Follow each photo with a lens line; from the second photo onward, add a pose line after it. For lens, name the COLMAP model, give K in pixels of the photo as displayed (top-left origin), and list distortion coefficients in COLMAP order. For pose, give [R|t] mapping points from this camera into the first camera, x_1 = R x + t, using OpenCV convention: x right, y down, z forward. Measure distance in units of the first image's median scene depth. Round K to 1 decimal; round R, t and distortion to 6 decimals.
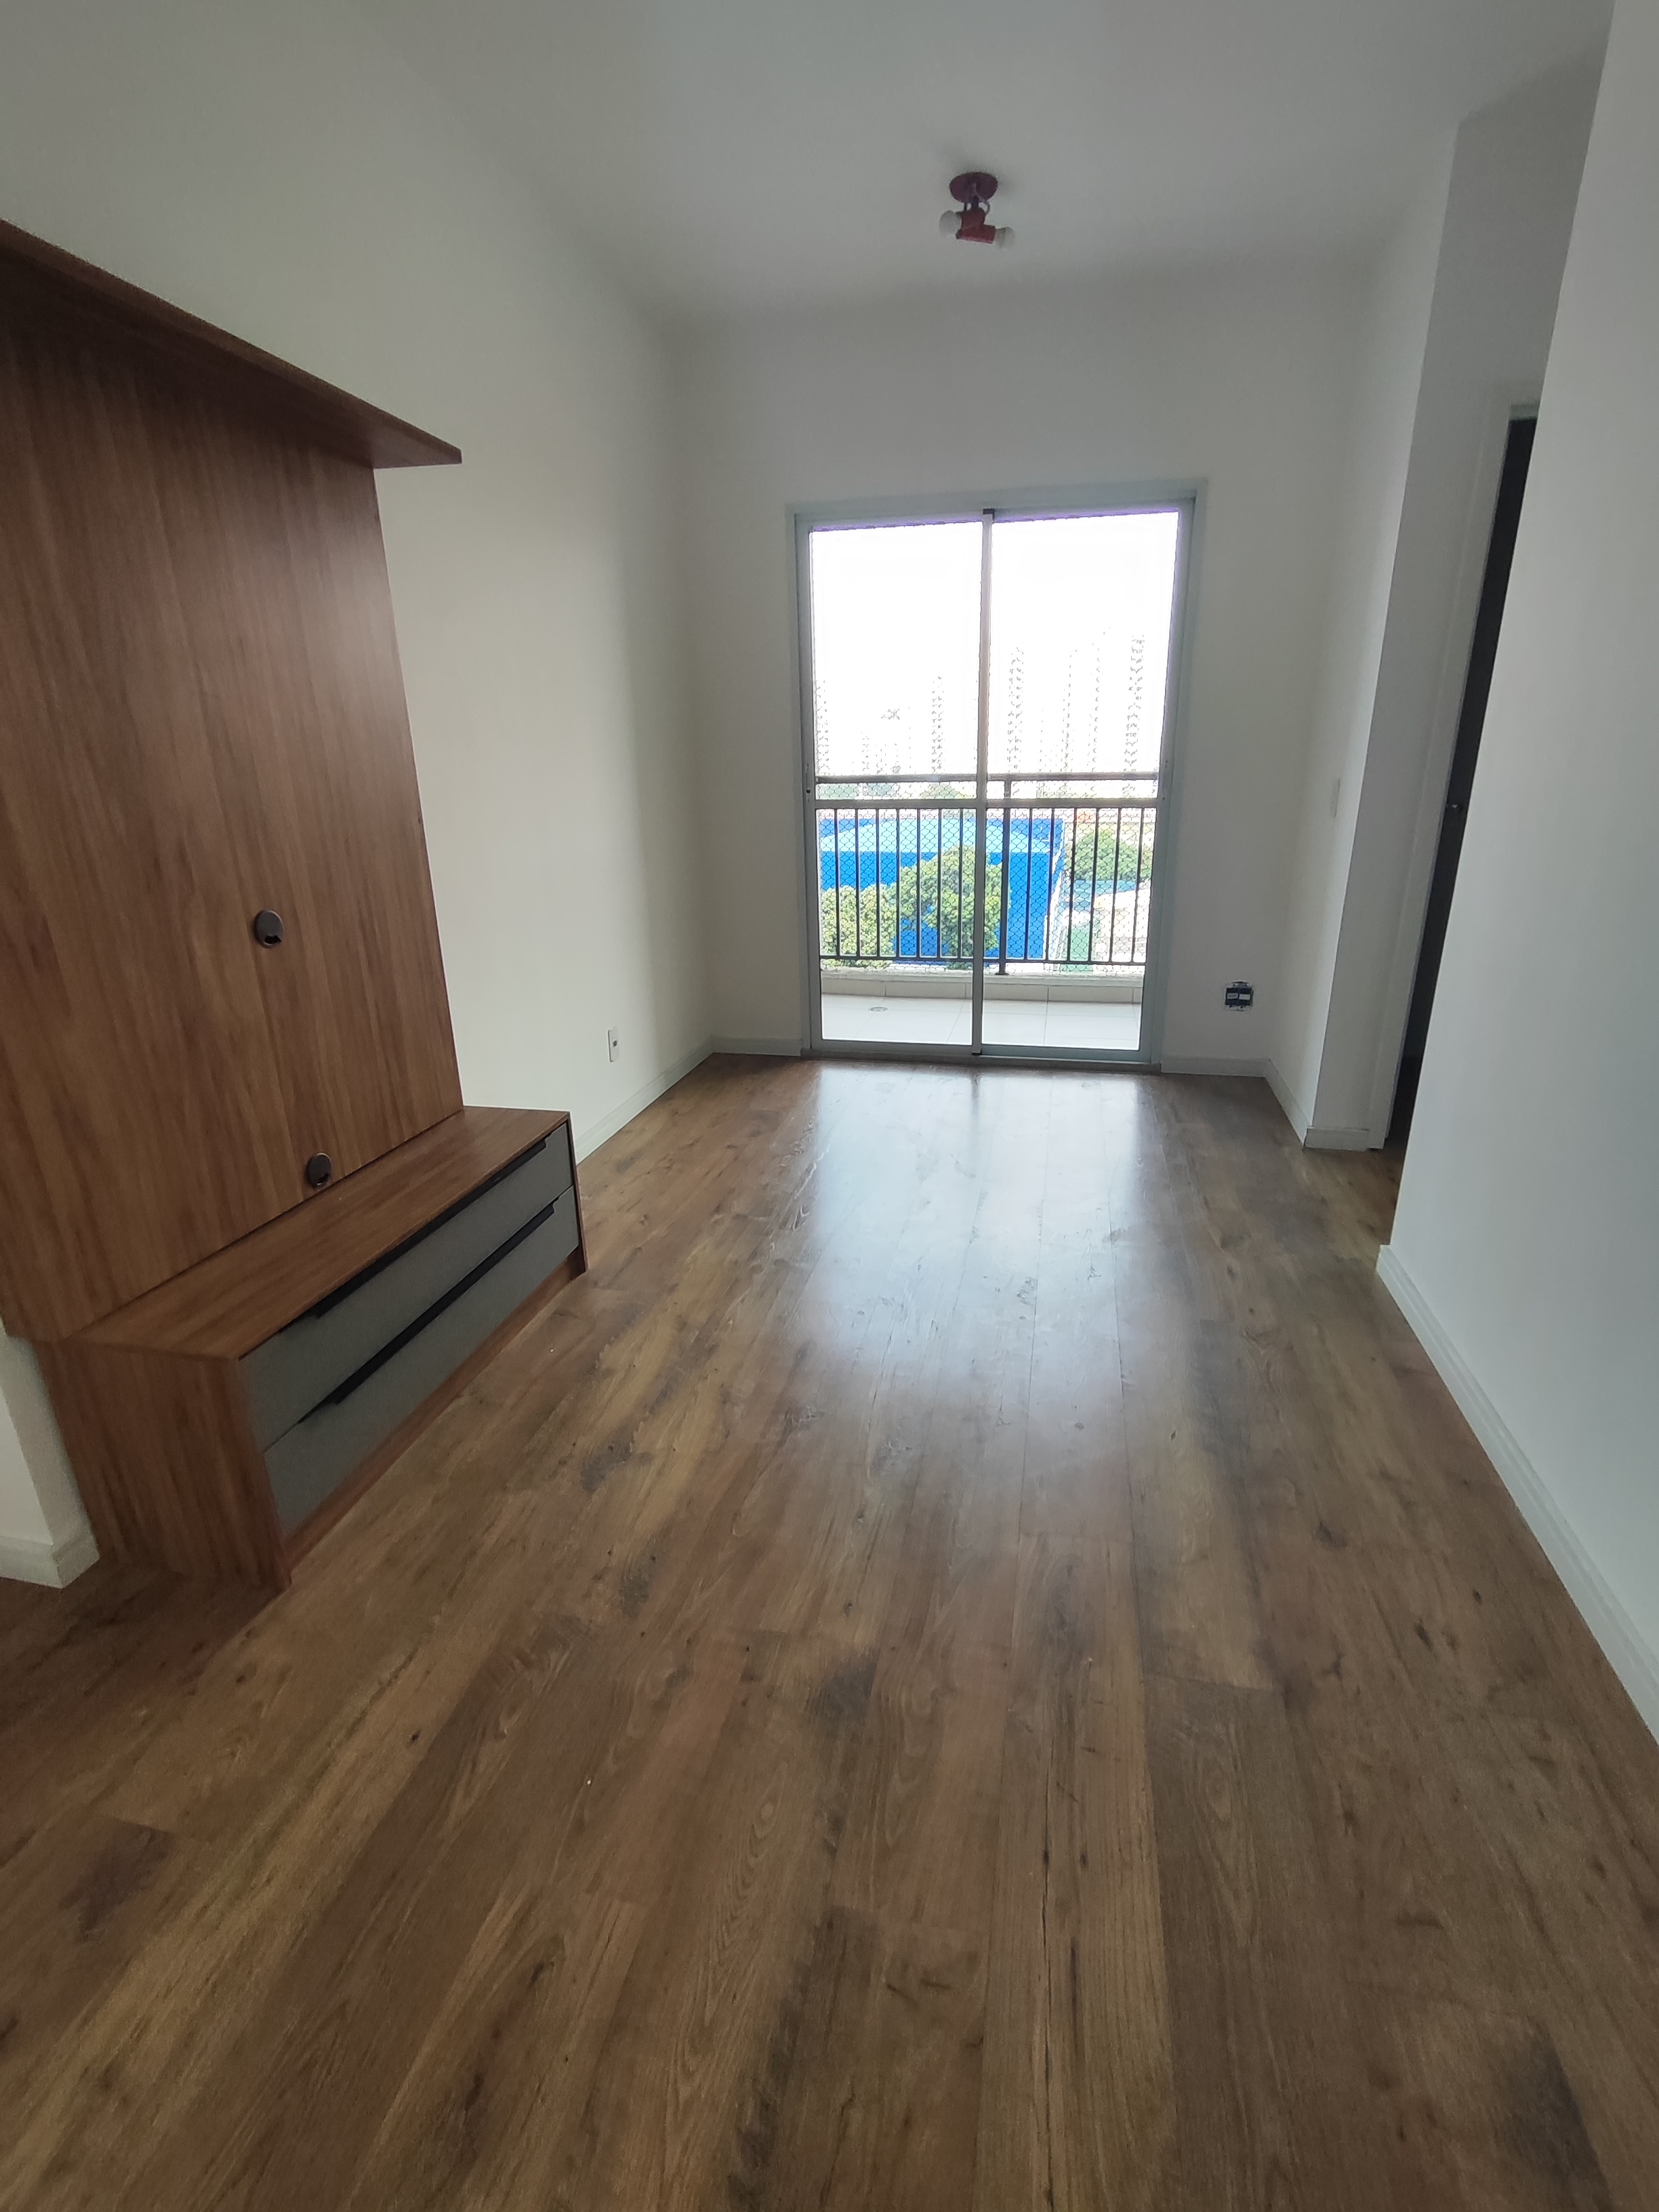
lens RADIAL K [[1009.0, 0, 829.5], [0, 1009.0, 1106.0], [0, 0, 1]] dist [0.002423, 0.000629]
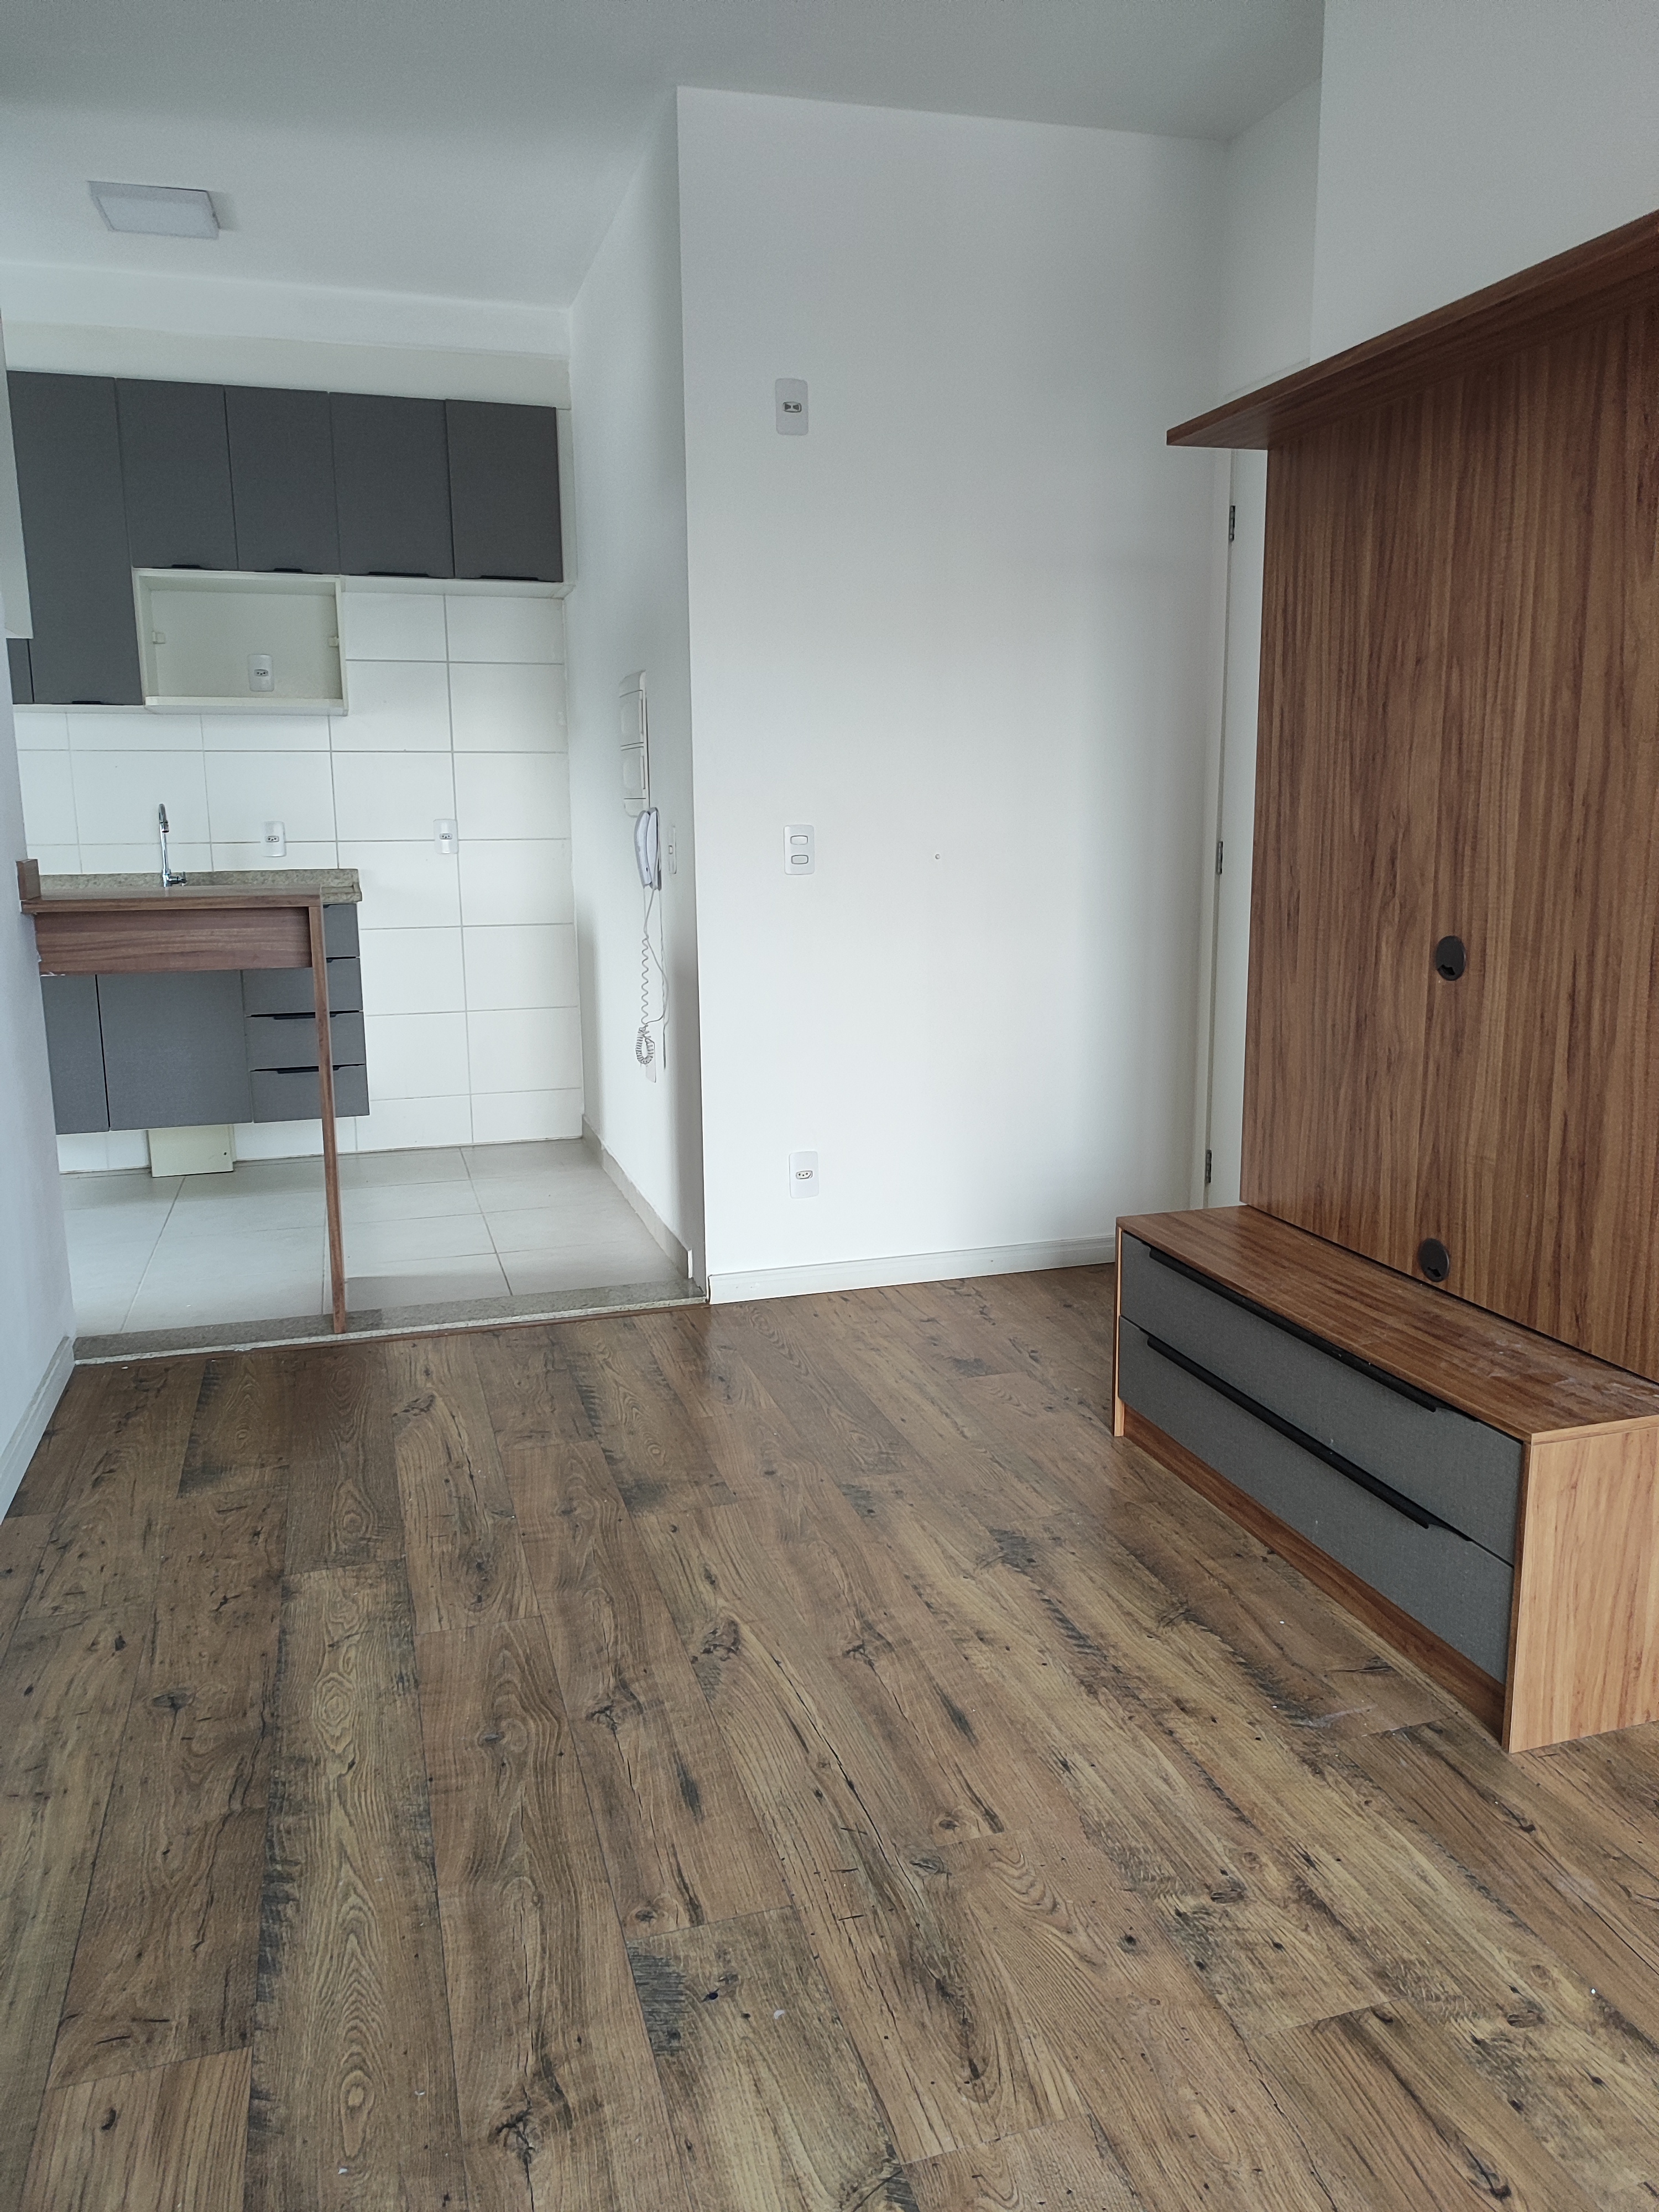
lens RADIAL K [[1567.9, 0, 829.5], [0, 1567.9, 1106.0], [0, 0, 1]] dist [-0.010837, -0.001611]
pose [[-0.864848, 0.109757, -0.489890, 0.552705], [-0.151029, 0.873725, 0.462379, -0.599063], [0.478778, 0.473875, -0.739063, 1.794915]]
